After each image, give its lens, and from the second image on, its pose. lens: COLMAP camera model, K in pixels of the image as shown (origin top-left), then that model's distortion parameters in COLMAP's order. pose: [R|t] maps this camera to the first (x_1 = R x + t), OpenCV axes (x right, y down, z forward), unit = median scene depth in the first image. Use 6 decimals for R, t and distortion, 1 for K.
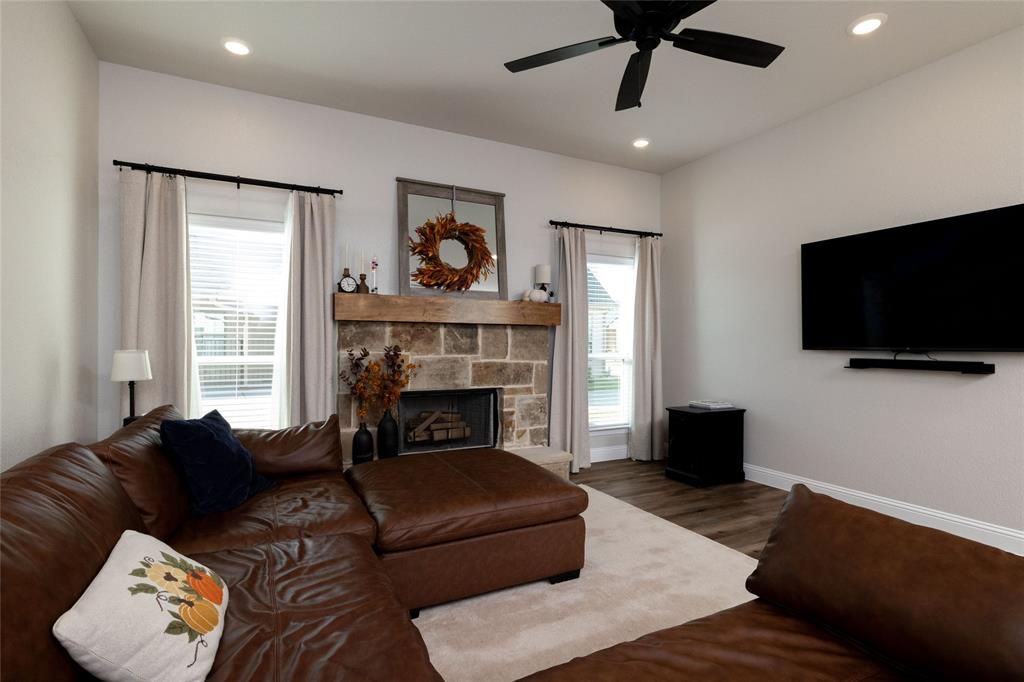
lens RADIAL K [[500.7, 0, 512.7], [0, 500.7, 341.6], [0, 0, 1]] dist [0.000552, 0.000220]
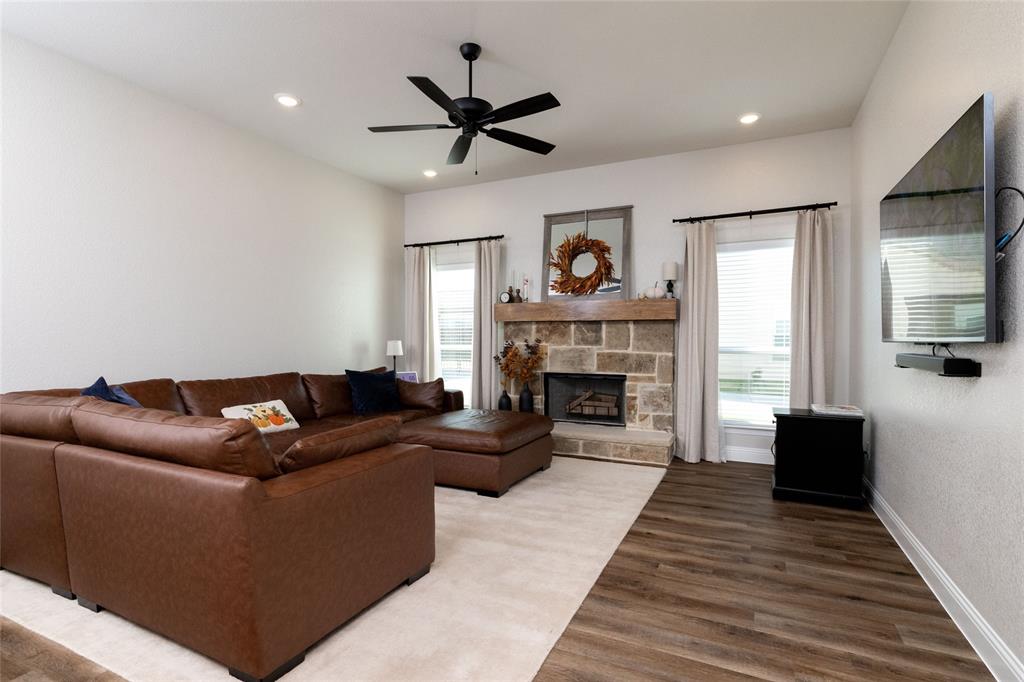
lens RADIAL K [[500.7, 0, 513.5], [0, 500.7, 341.7], [0, 0, 1]] dist [0.000552, 0.000220]
pose [[0.609022, 0.001054, -0.793153, 0.758791], [0.003509, 0.999986, 0.004023, 0.009992], [0.793146, -0.005234, 0.609009, 0.096541]]
